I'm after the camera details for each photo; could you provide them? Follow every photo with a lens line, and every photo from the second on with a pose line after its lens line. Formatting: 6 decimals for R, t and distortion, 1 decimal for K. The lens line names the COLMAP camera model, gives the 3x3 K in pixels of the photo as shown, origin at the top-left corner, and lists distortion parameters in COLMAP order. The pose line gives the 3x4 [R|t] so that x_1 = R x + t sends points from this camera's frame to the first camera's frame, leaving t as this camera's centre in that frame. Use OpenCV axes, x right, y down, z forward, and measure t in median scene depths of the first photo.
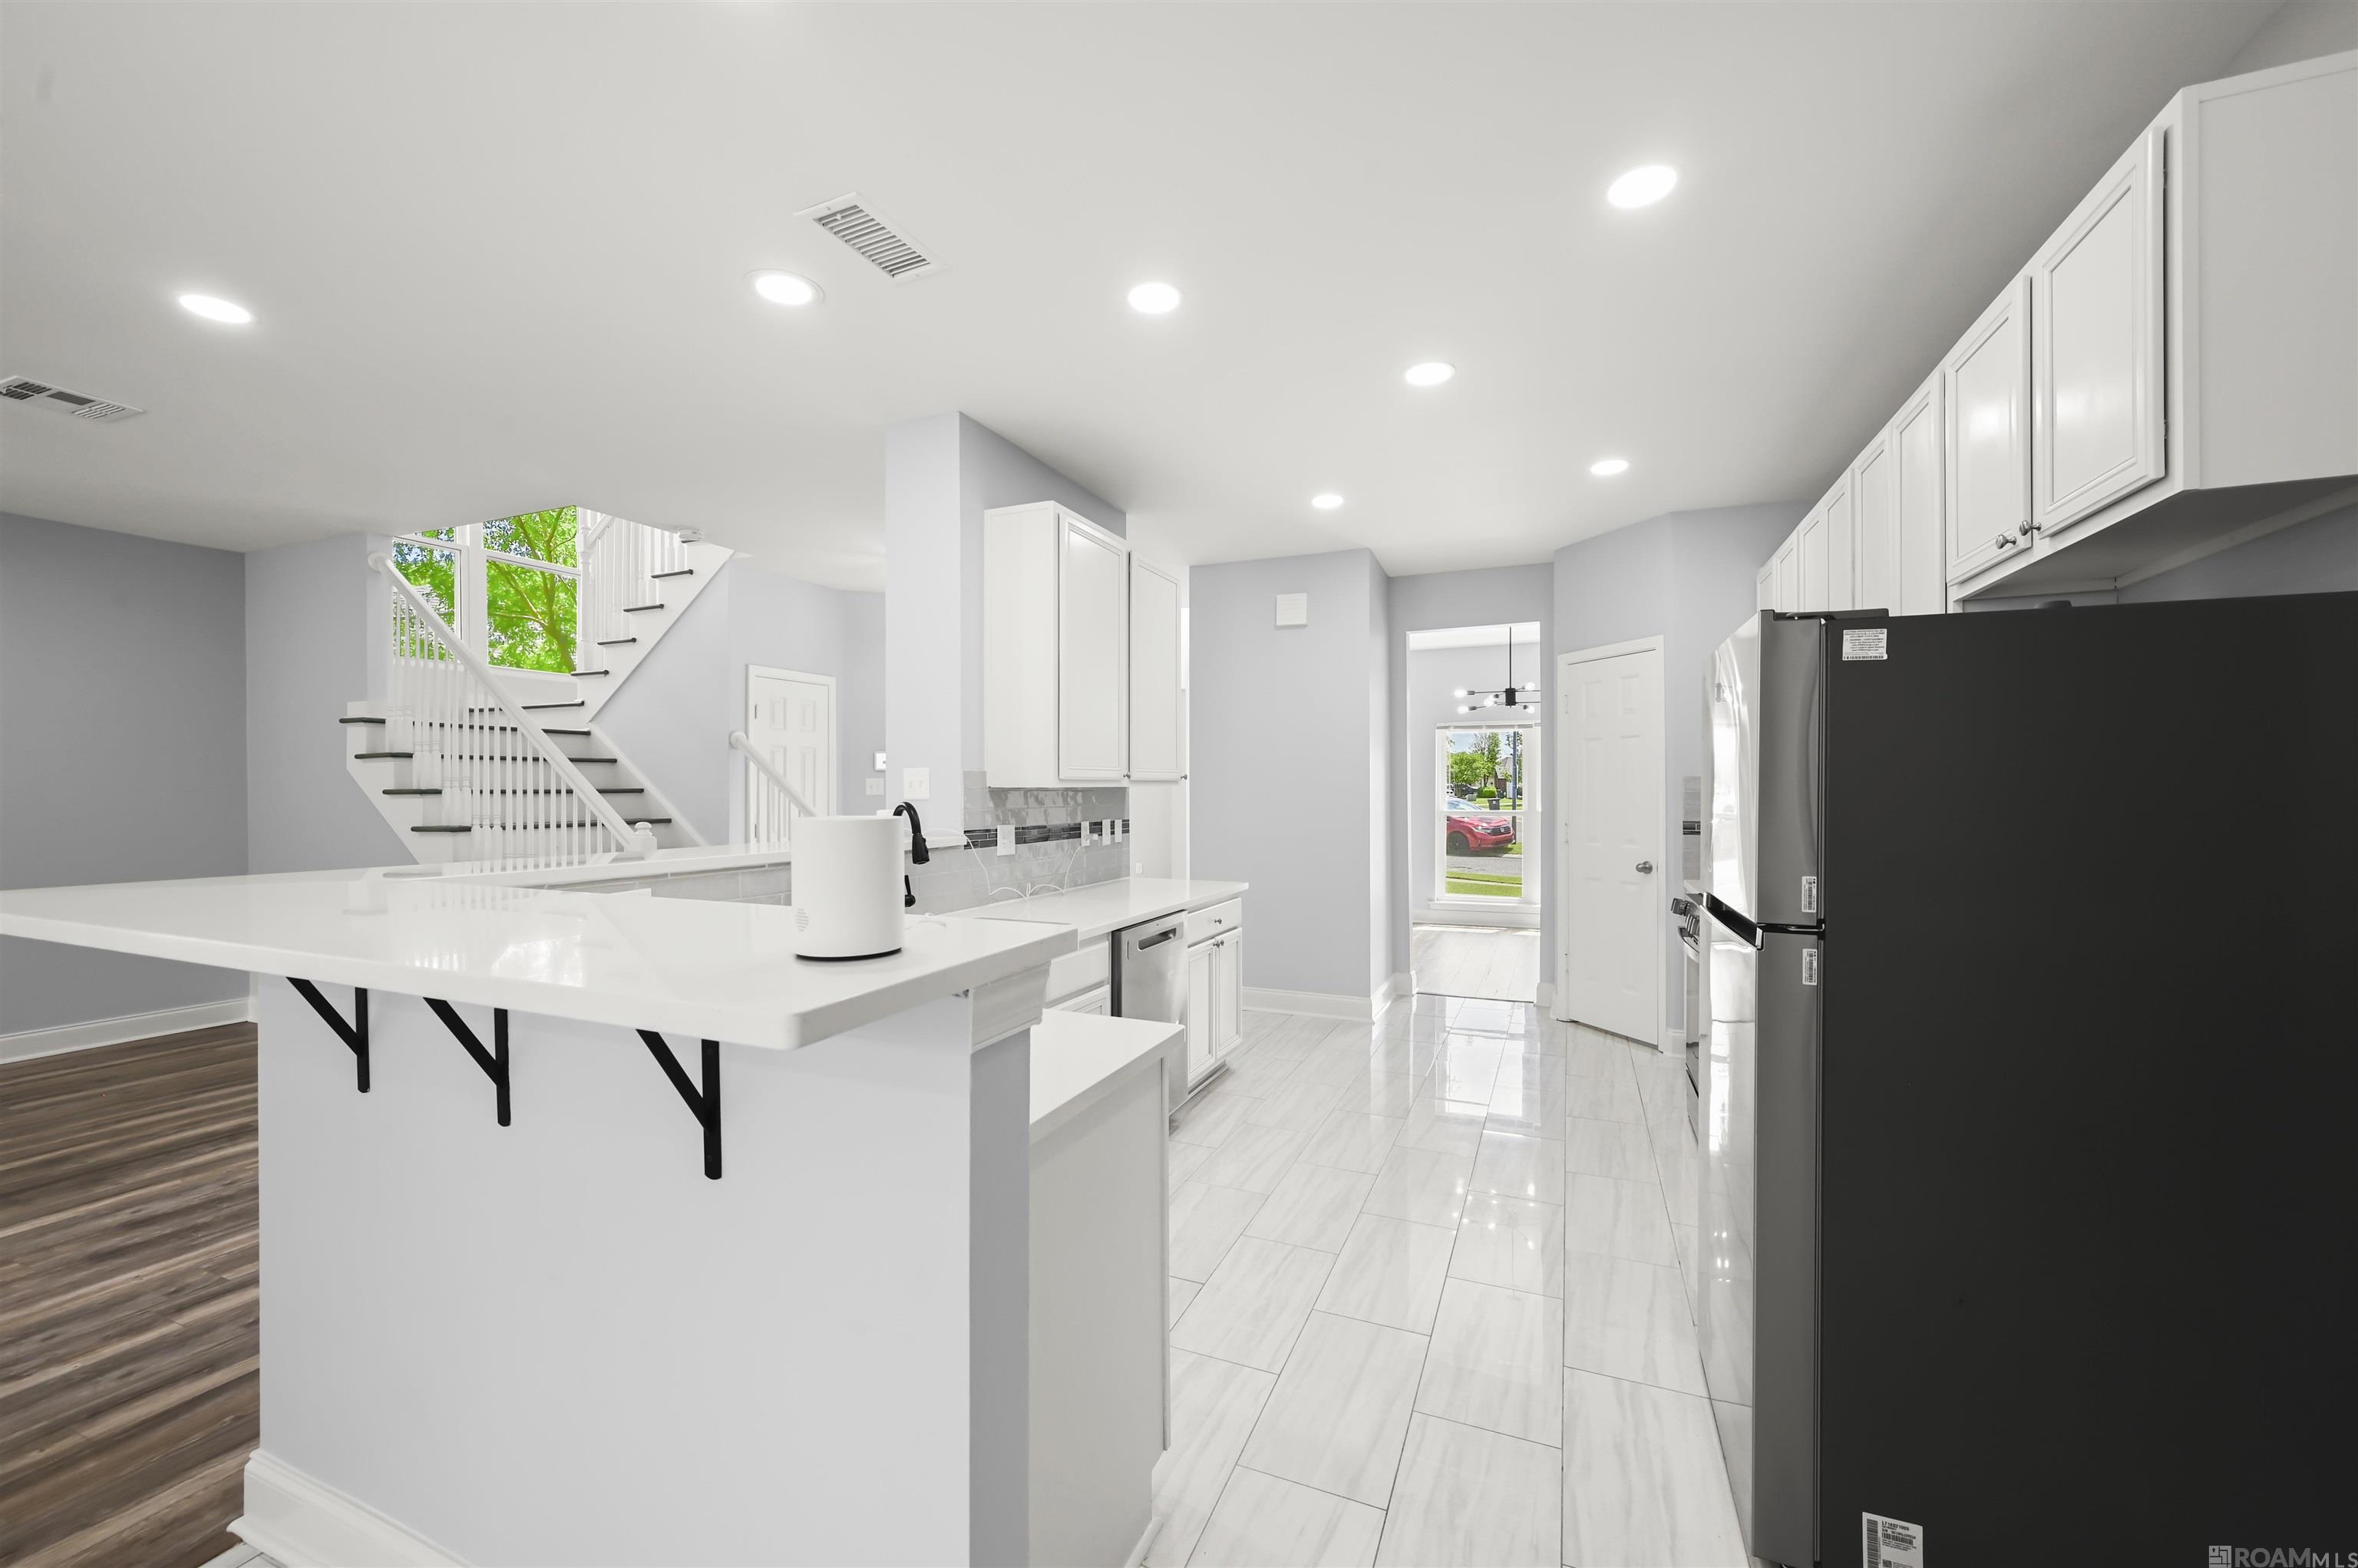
lens RADIAL K [[925.3, 0, 1175.0], [0, 925.3, 788.9], [0, 0, 1]] dist [-0.002946, 0.000002]
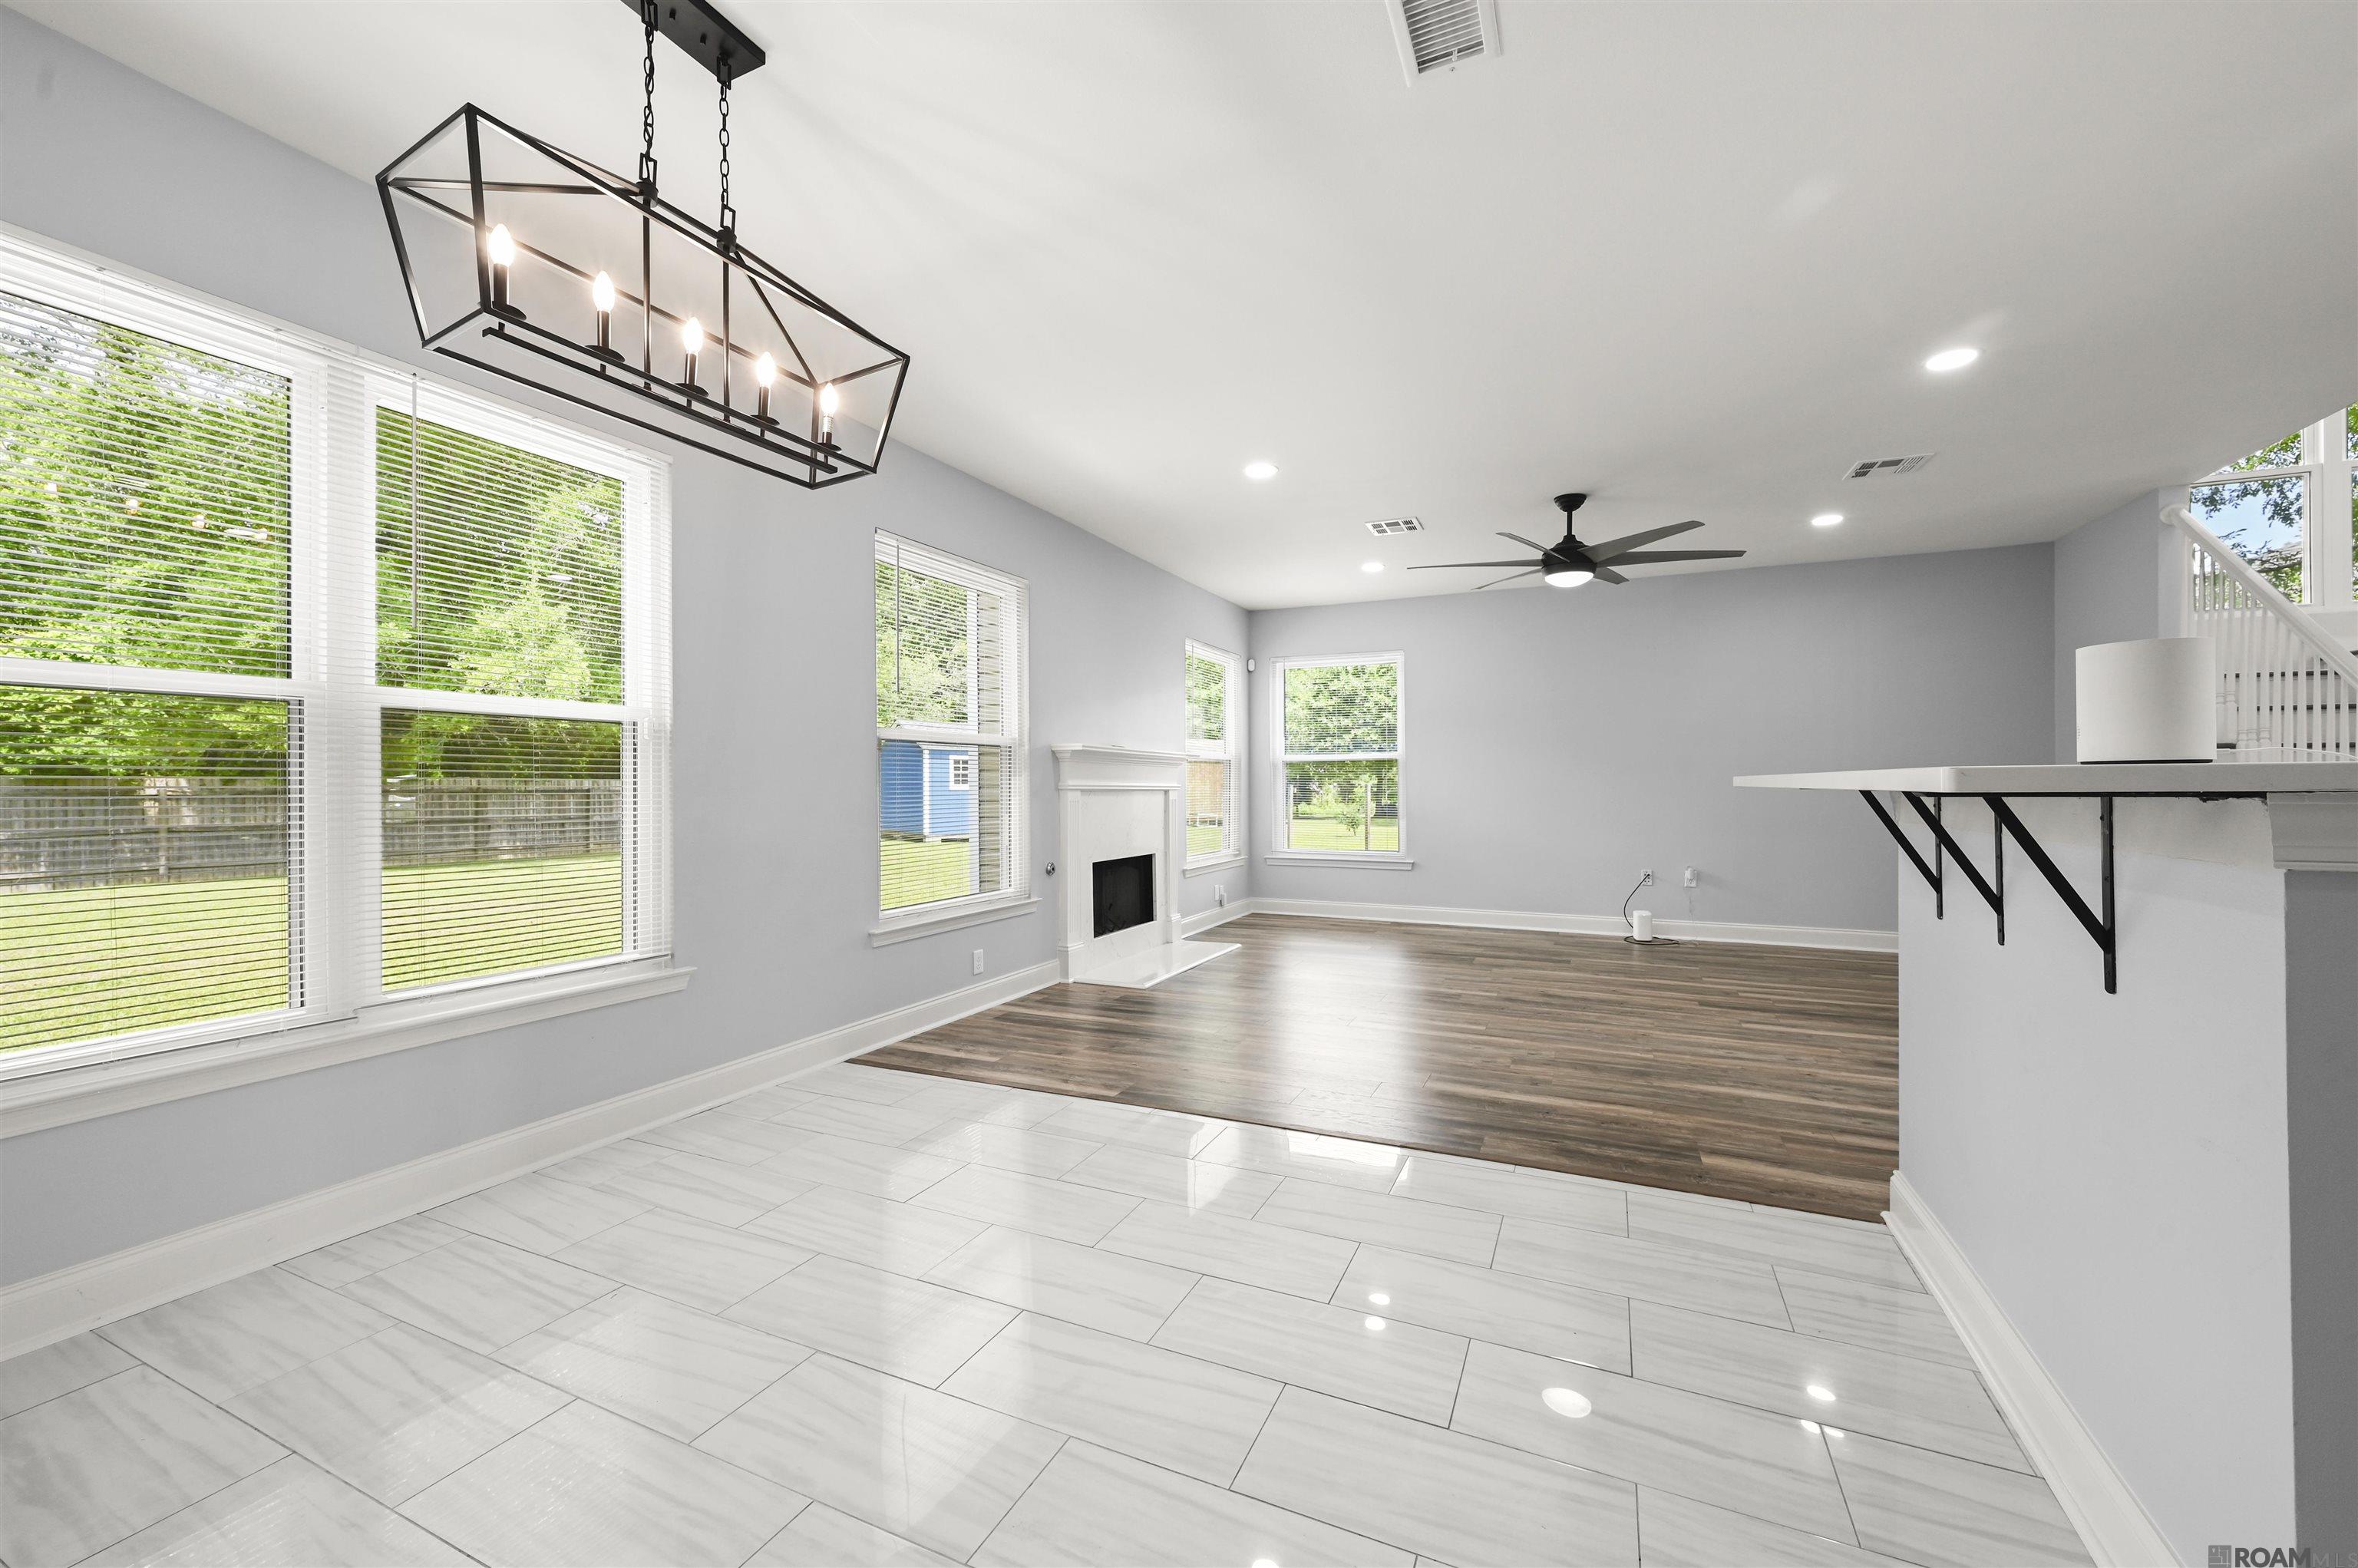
lens RADIAL K [[925.3, 0, 1159.1], [0, 925.3, 781.9], [0, 0, 1]] dist [-0.002946, 0.000002]
pose [[-0.043897, -0.001538, -0.999035, 0.170037], [0.000112, 0.999999, -0.001544, 0.041106], [0.999036, -0.000179, -0.043897, -0.028459]]
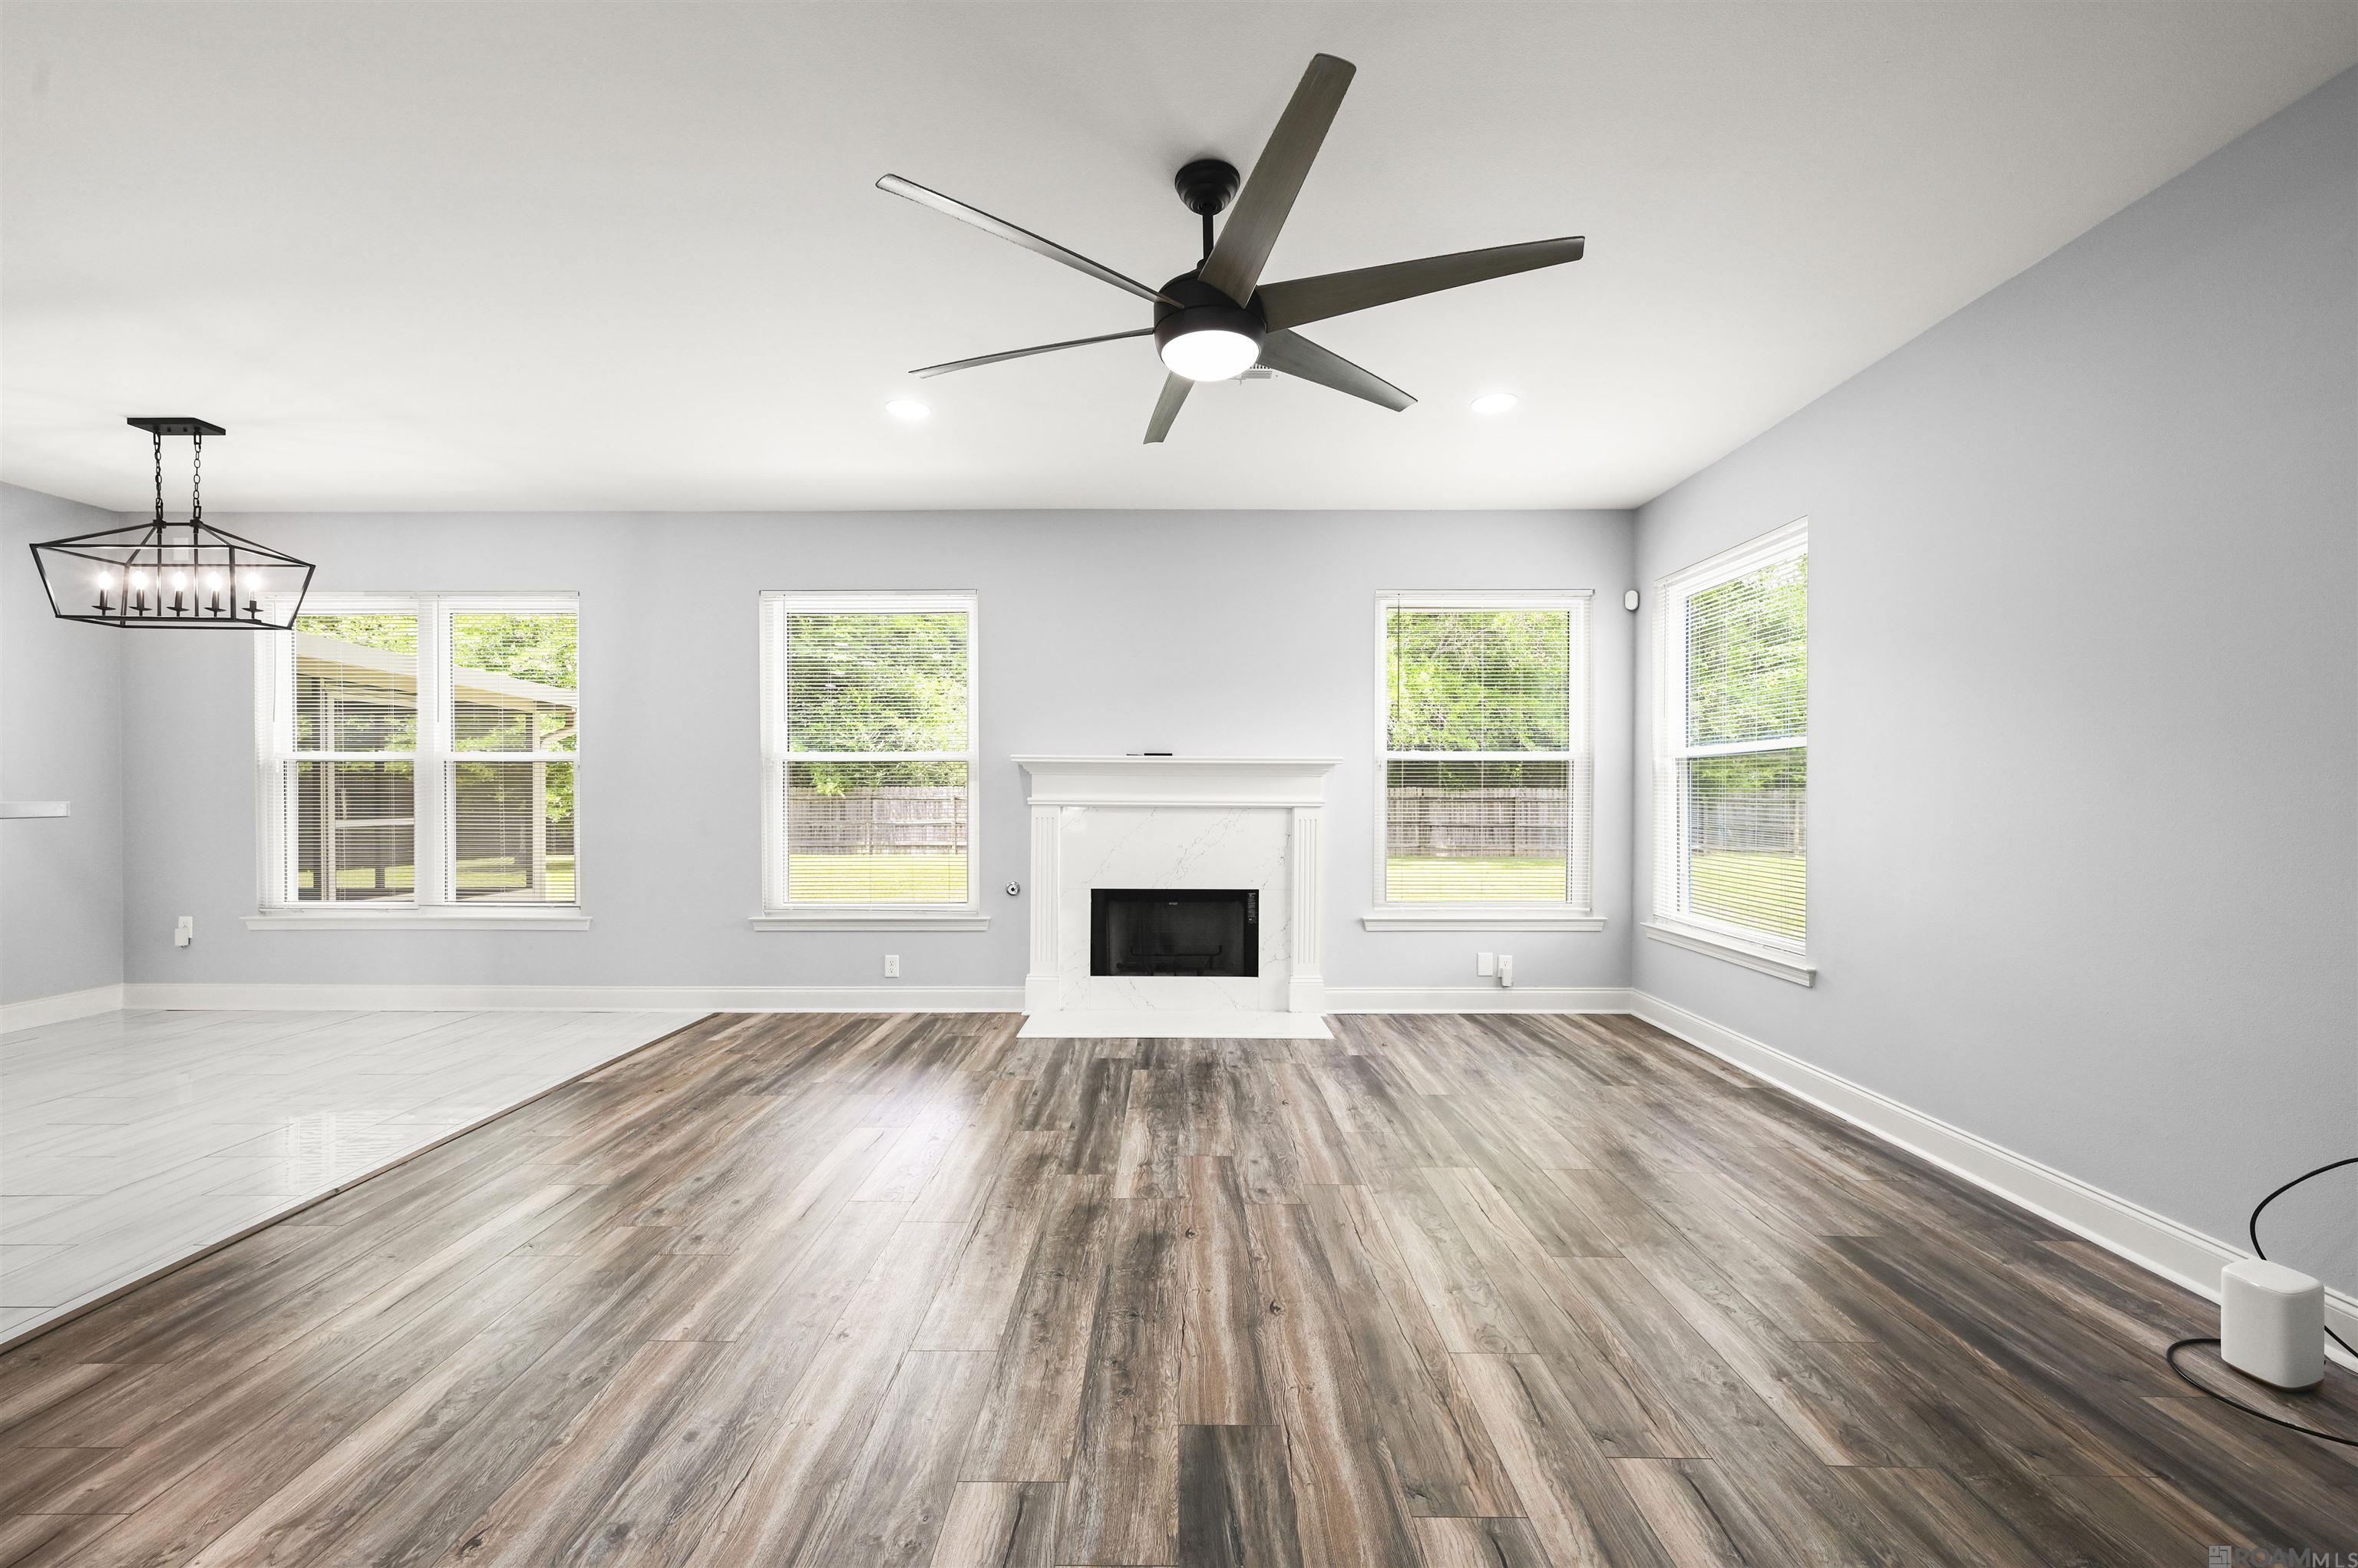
lens RADIAL K [[925.3, 0, 1175.1], [0, 925.3, 799.4], [0, 0, 1]] dist [-0.002946, 0.000002]
pose [[-0.918596, 0.004056, -0.395178, -0.690825], [0.000359, 0.999956, 0.009427, 0.032731], [0.395199, 0.008518, -0.918556, 0.825542]]
